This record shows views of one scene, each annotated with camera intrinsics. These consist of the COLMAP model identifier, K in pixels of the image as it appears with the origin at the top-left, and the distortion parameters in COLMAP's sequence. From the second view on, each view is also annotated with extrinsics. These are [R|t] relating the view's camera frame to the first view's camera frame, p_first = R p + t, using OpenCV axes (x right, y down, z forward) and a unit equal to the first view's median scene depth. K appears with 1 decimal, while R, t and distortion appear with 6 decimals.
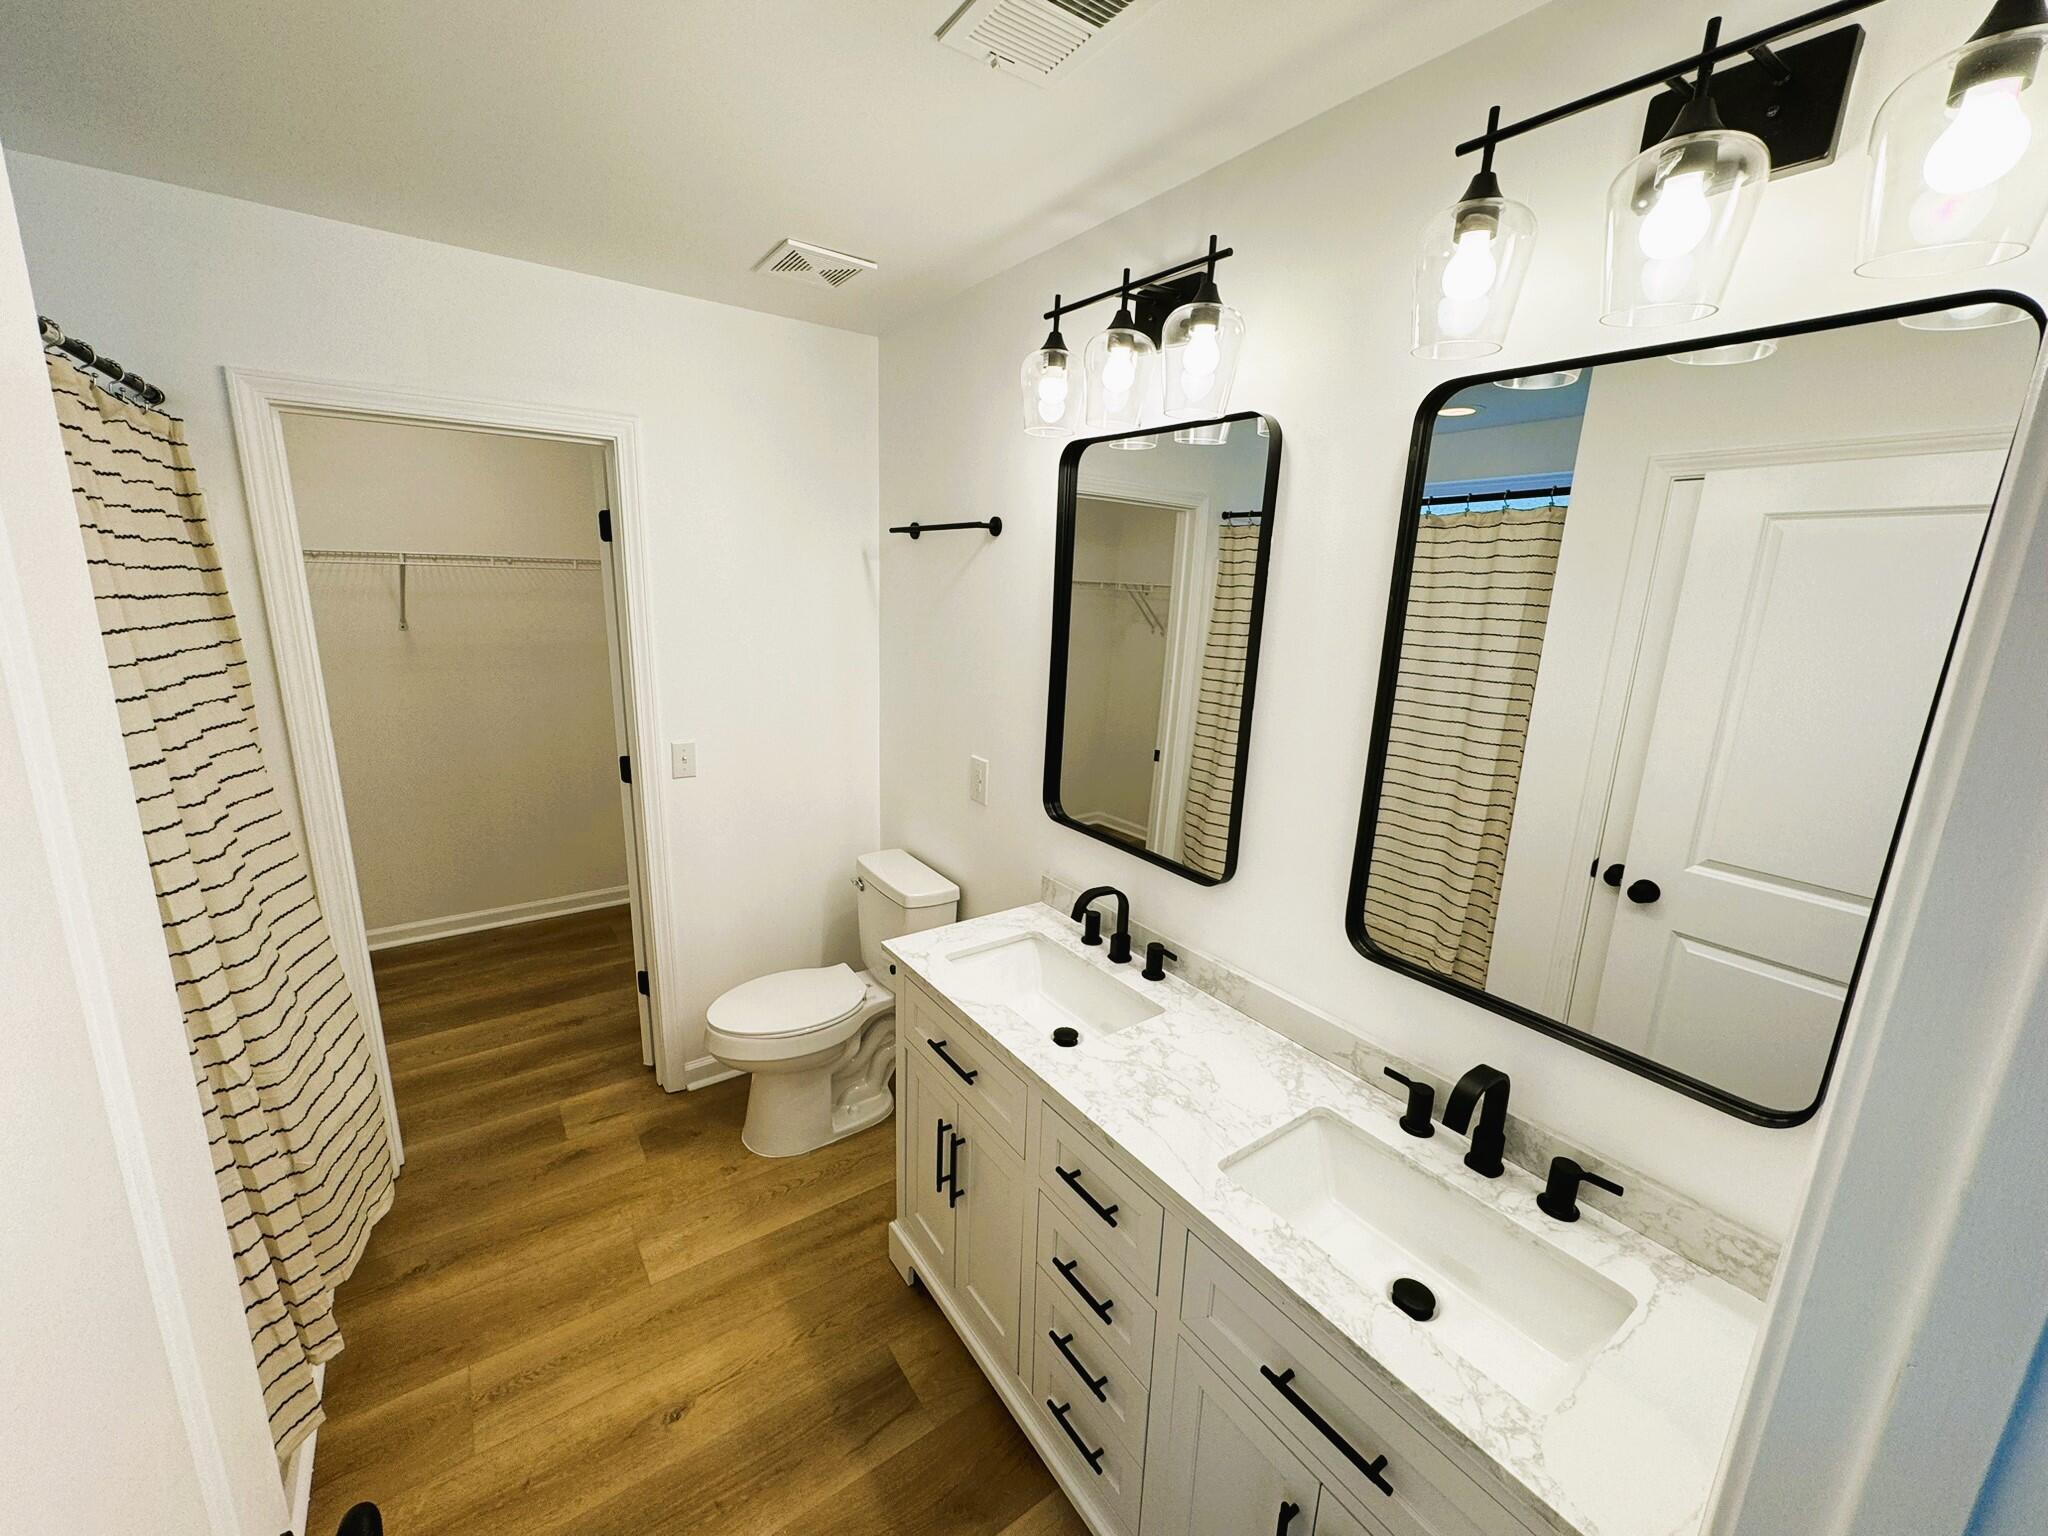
lens RADIAL K [[811.1, 0, 1024.0], [0, 811.1, 768.0], [0, 0, 1]] dist [0.001263, 0.000078]
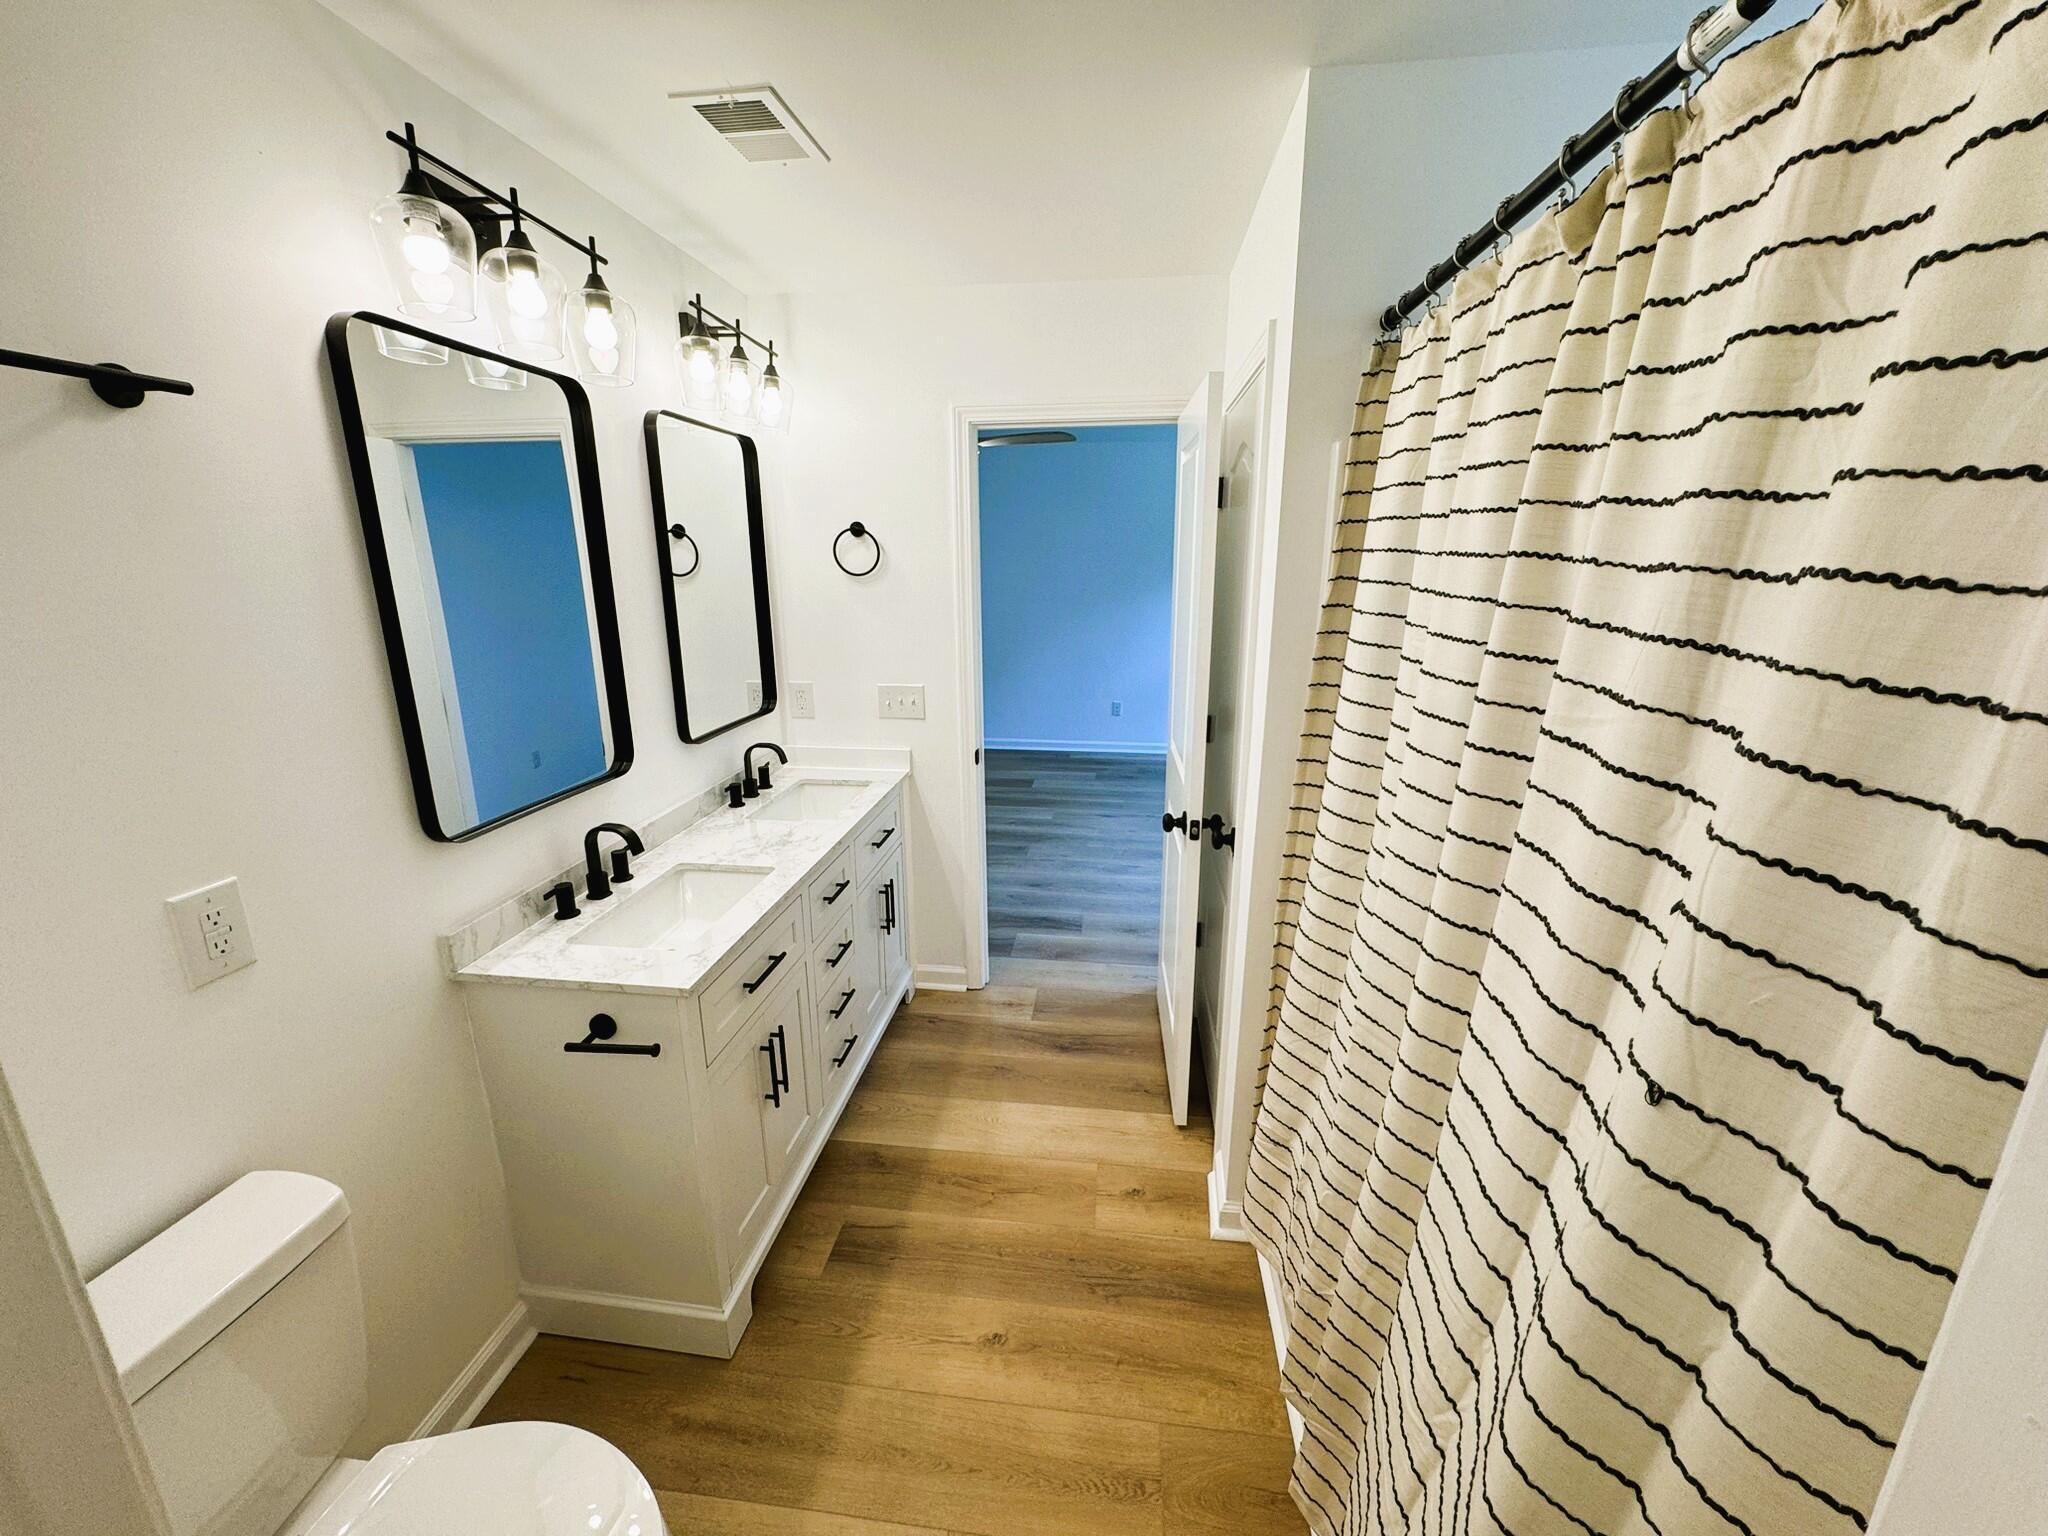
lens RADIAL K [[811.1, 0, 1024.0], [0, 811.1, 768.0], [0, 0, 1]] dist [0.001263, 0.000078]
pose [[-0.737218, -0.197931, 0.646013, -1.009587], [0.134988, 0.893705, 0.427867, -0.306344], [-0.662033, 0.402635, -0.632137, 1.373260]]
